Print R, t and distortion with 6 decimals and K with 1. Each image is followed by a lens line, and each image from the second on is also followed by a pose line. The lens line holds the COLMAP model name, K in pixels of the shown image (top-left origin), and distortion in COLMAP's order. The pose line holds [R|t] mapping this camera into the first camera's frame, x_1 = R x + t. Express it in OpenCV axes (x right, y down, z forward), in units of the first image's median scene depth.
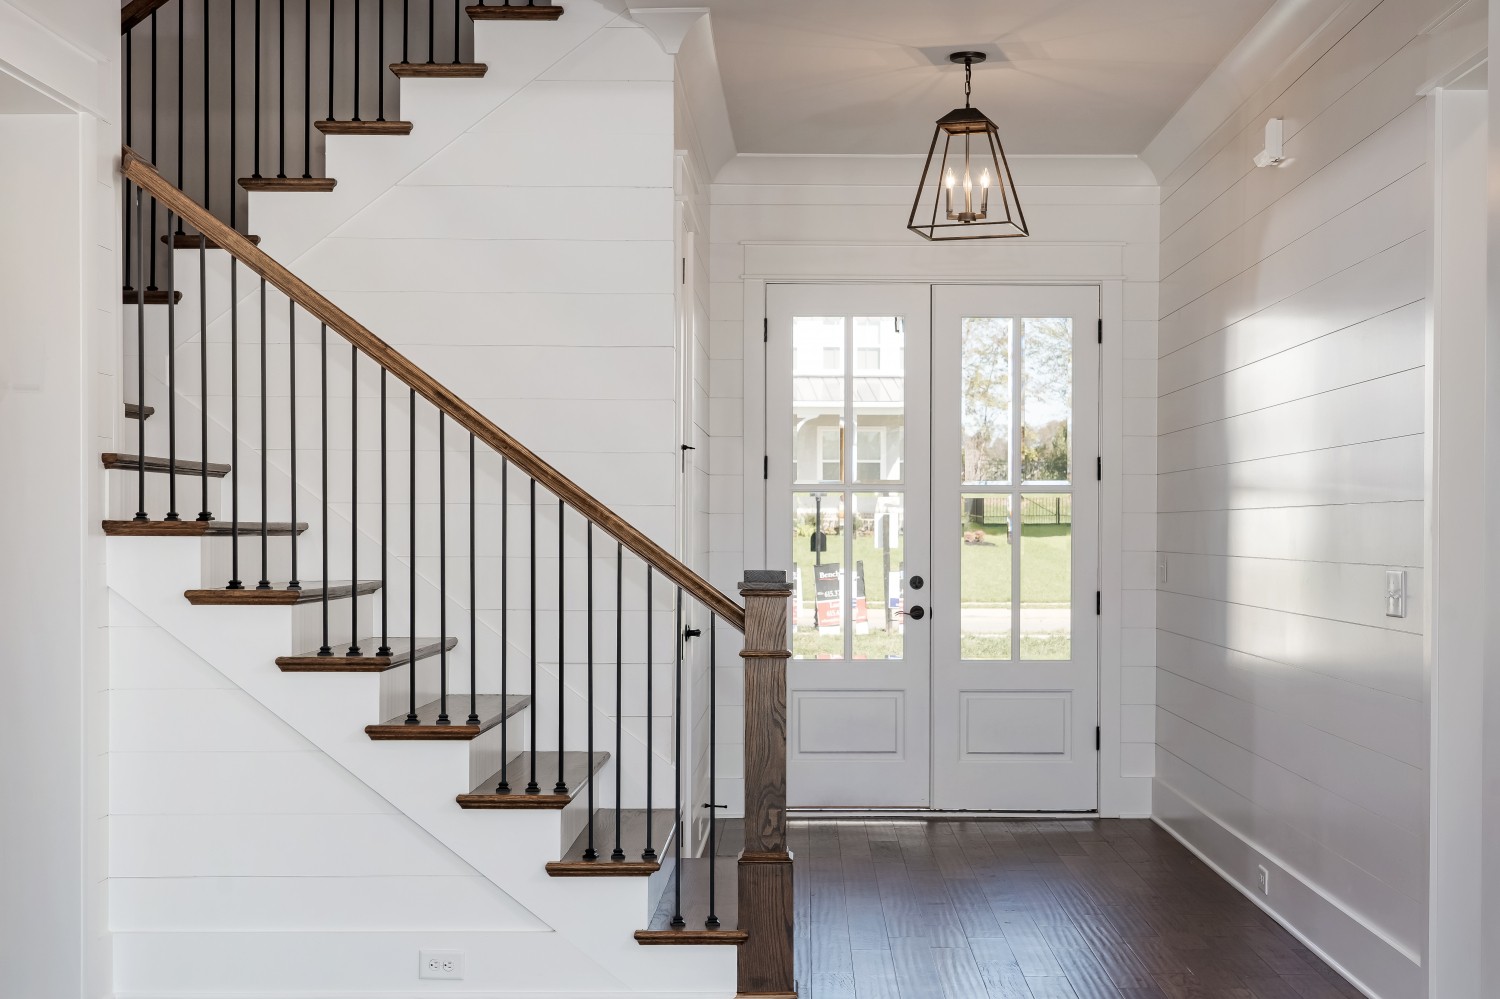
lens RADIAL K [[2228.5, 0, 789.7], [0, 2228.5, 555.5], [0, 0, 1]] dist [-0.045098, 0.000000]
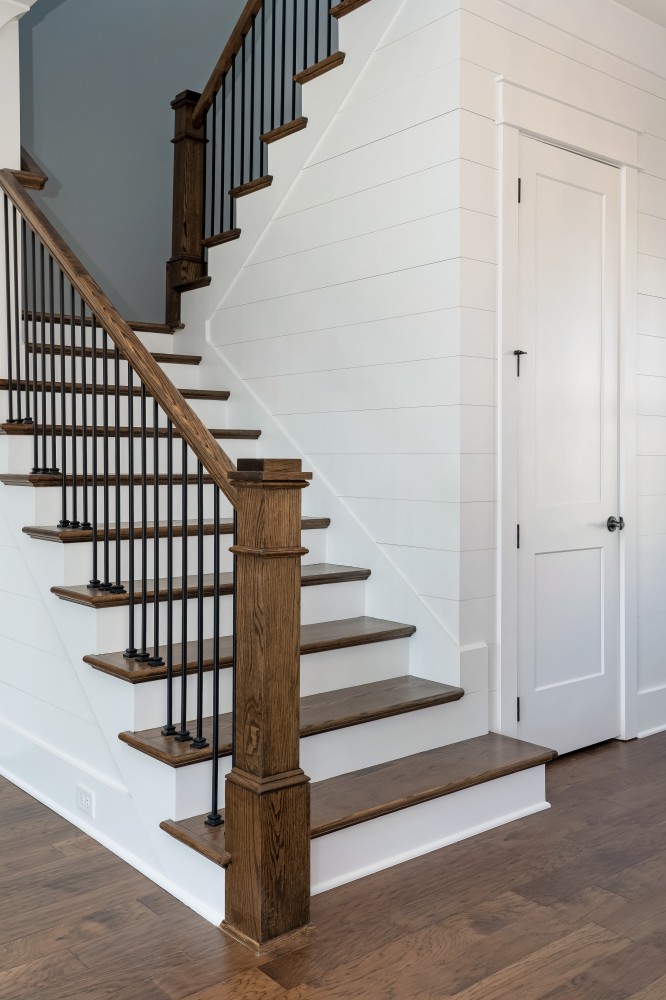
lens RADIAL K [[935.0, 0, 329.9], [0, 935.0, 459.9], [0, 0, 1]] dist [0.031288, 0.000000]
pose [[0.644512, -0.002162, -0.764591, 0.238202], [-0.007207, 0.999934, -0.008902, 0.008250], [0.764560, 0.011248, 0.644454, 0.620983]]
